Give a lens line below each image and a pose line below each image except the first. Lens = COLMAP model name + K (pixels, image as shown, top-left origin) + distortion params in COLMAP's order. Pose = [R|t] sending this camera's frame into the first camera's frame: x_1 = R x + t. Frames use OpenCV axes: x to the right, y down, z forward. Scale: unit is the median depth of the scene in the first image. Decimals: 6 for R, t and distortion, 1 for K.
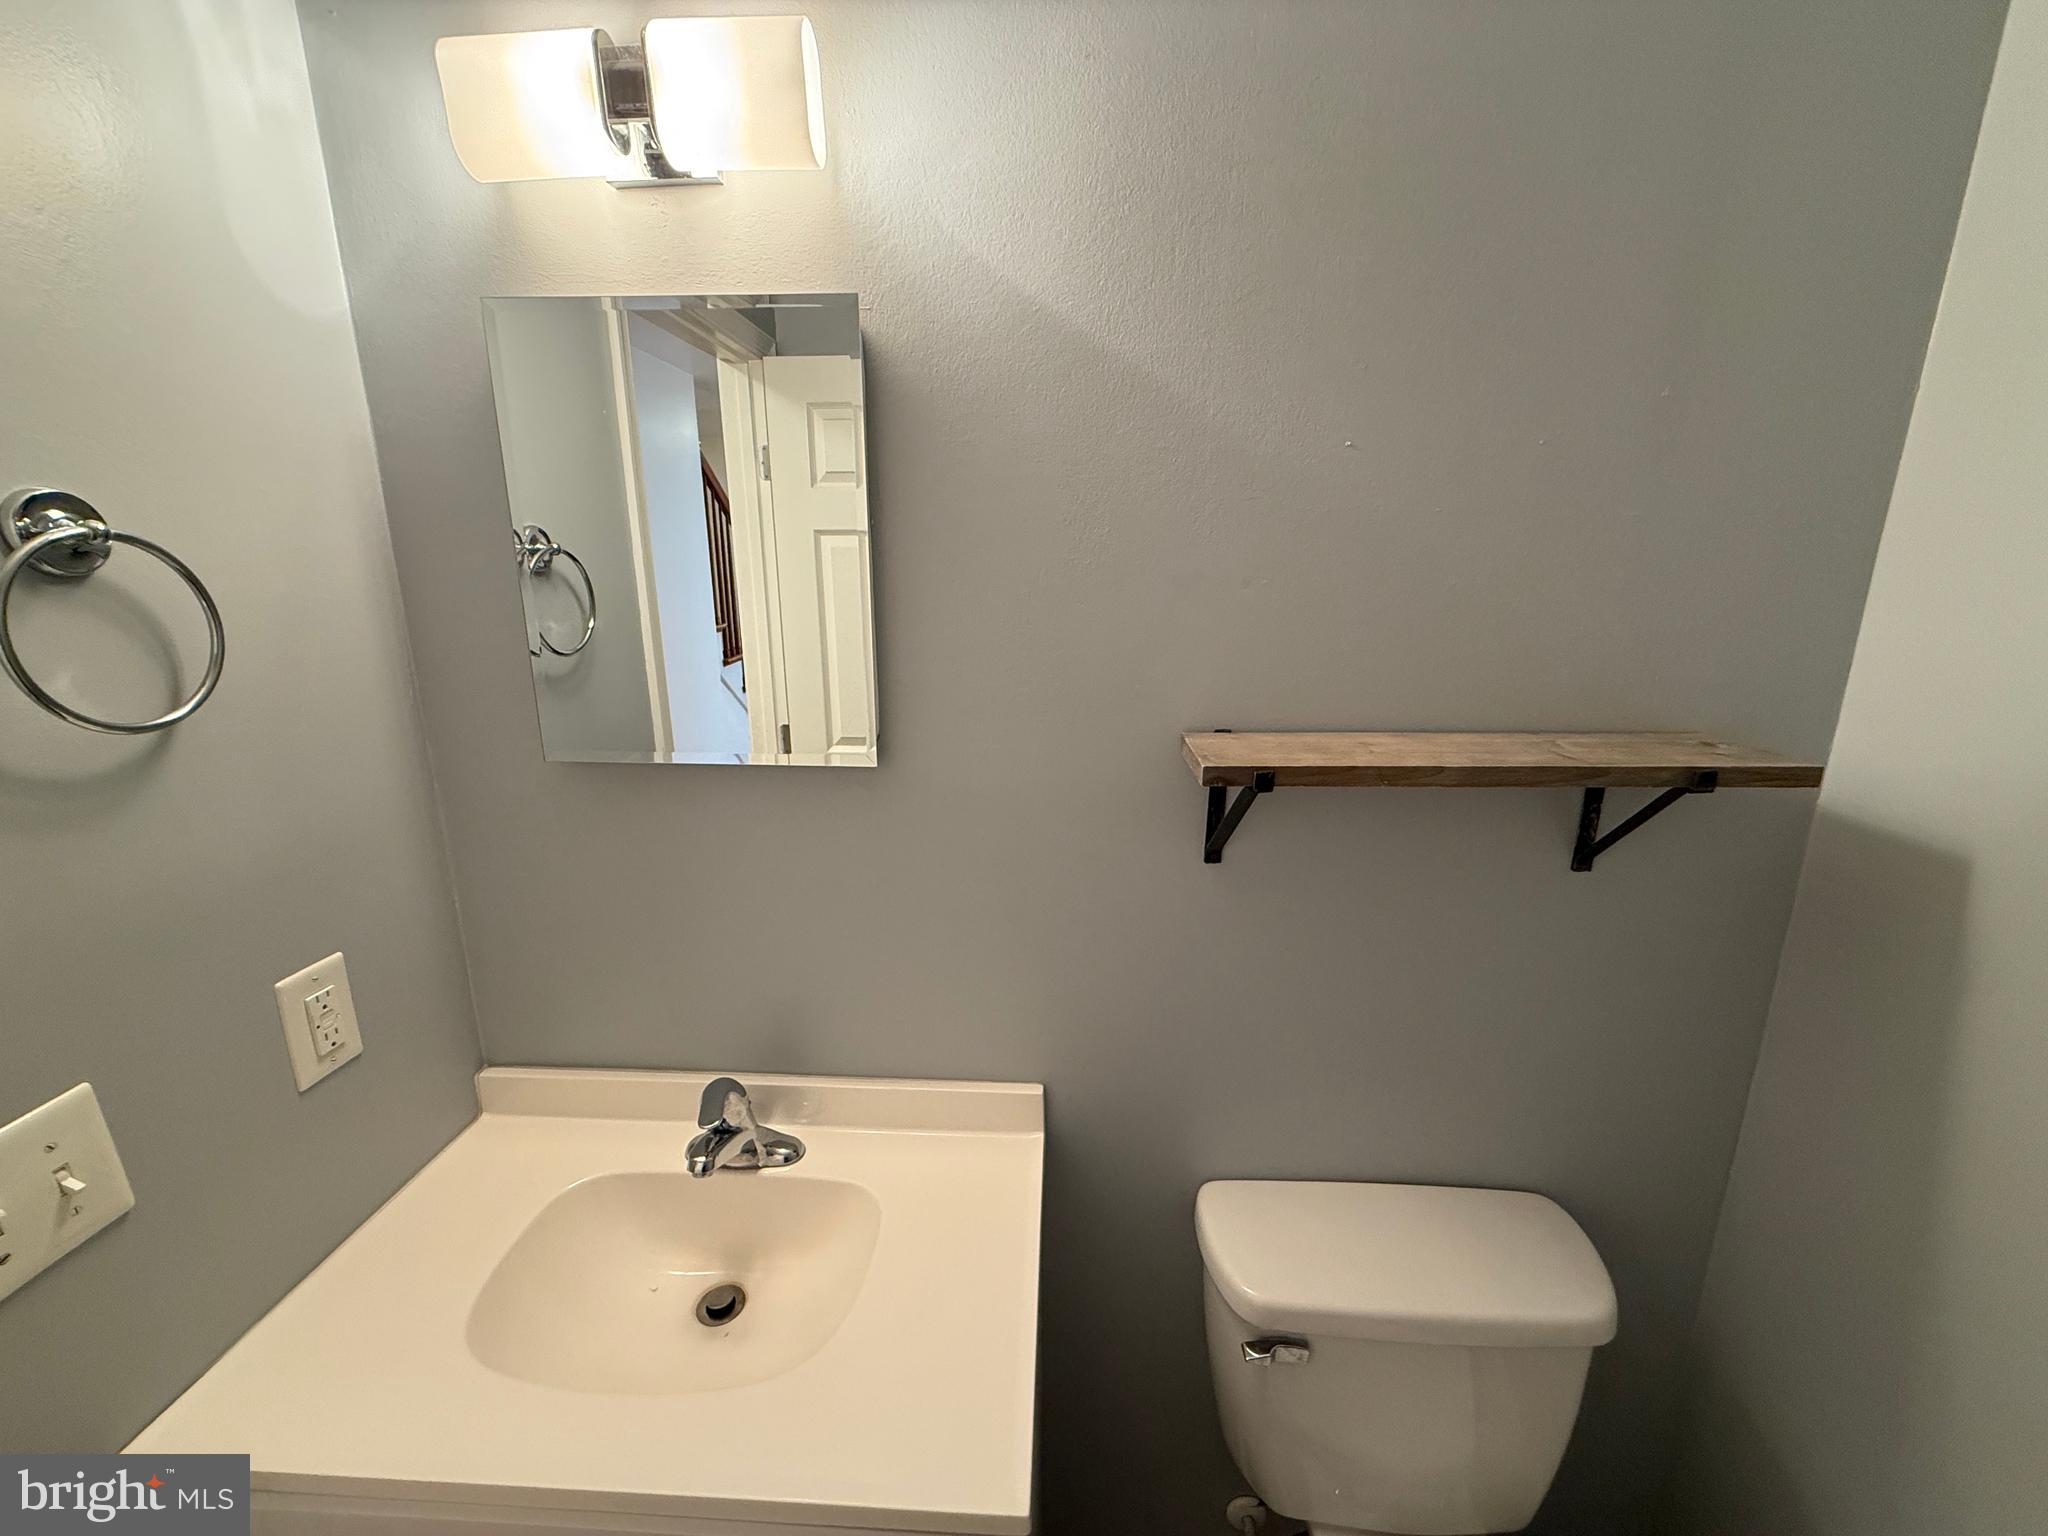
lens RADIAL K [[820.4, 0, 1023.7], [0, 820.4, 760.1], [0, 0, 1]] dist [0.000705, -0.000142]
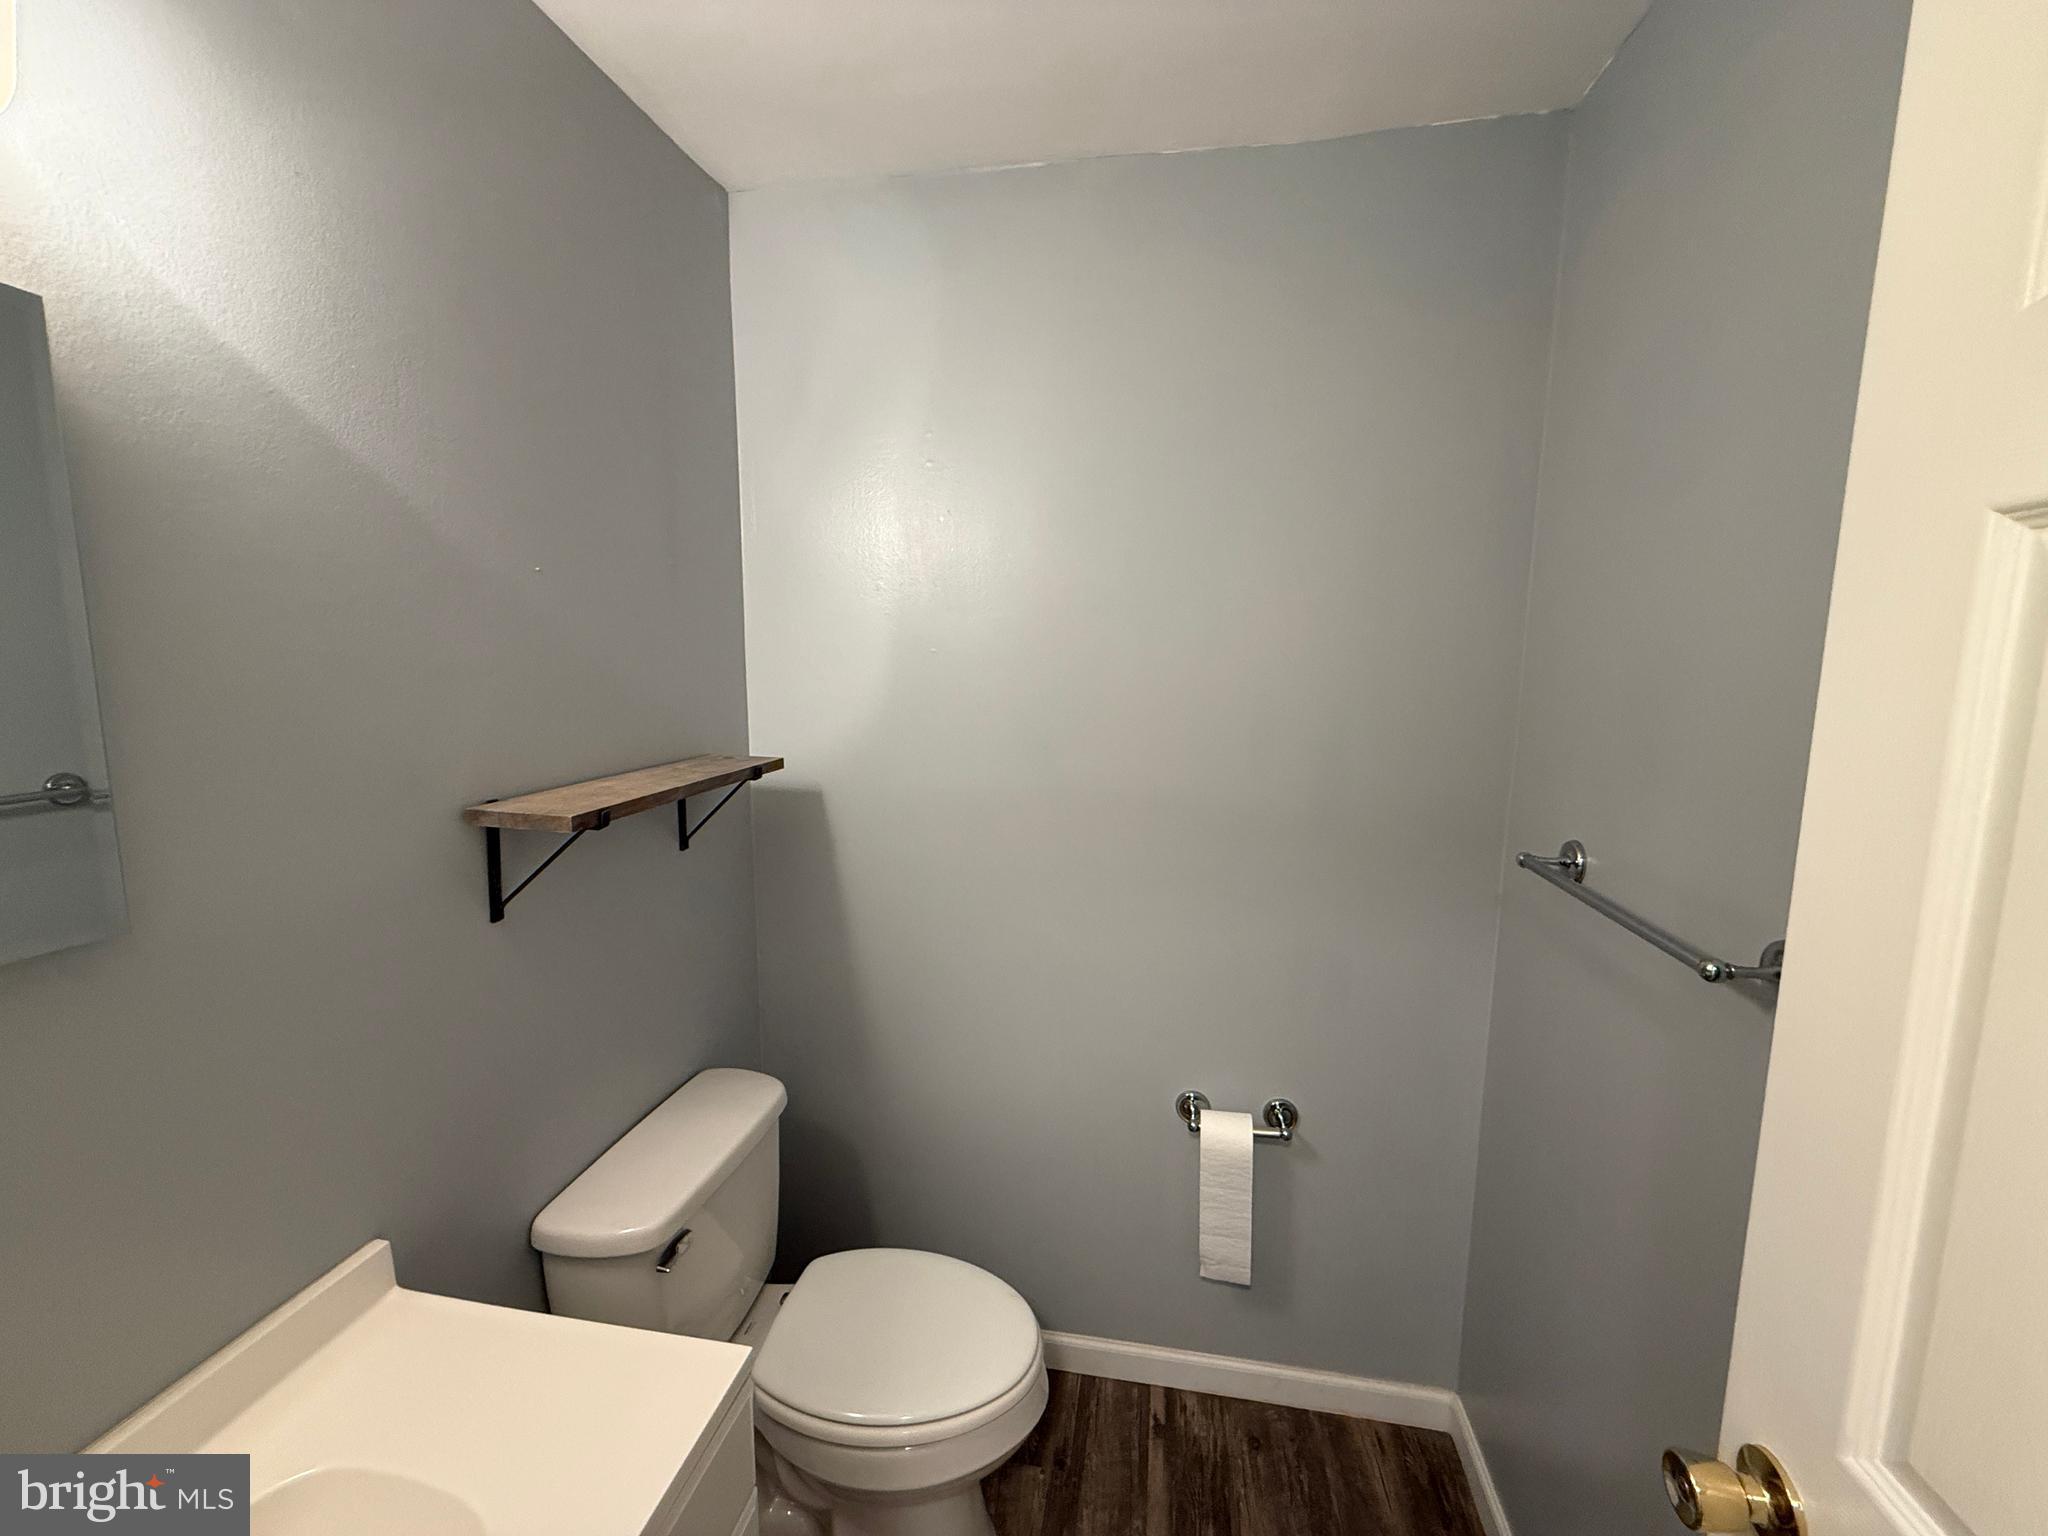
lens RADIAL K [[820.4, 0, 1023.8], [0, 820.4, 771.6], [0, 0, 1]] dist [0.000705, -0.000142]
pose [[0.131506, -0.122909, 0.983666, -0.812690], [0.226559, 0.969748, 0.090882, -0.012924], [-0.965079, 0.210907, 0.155374, 0.103836]]
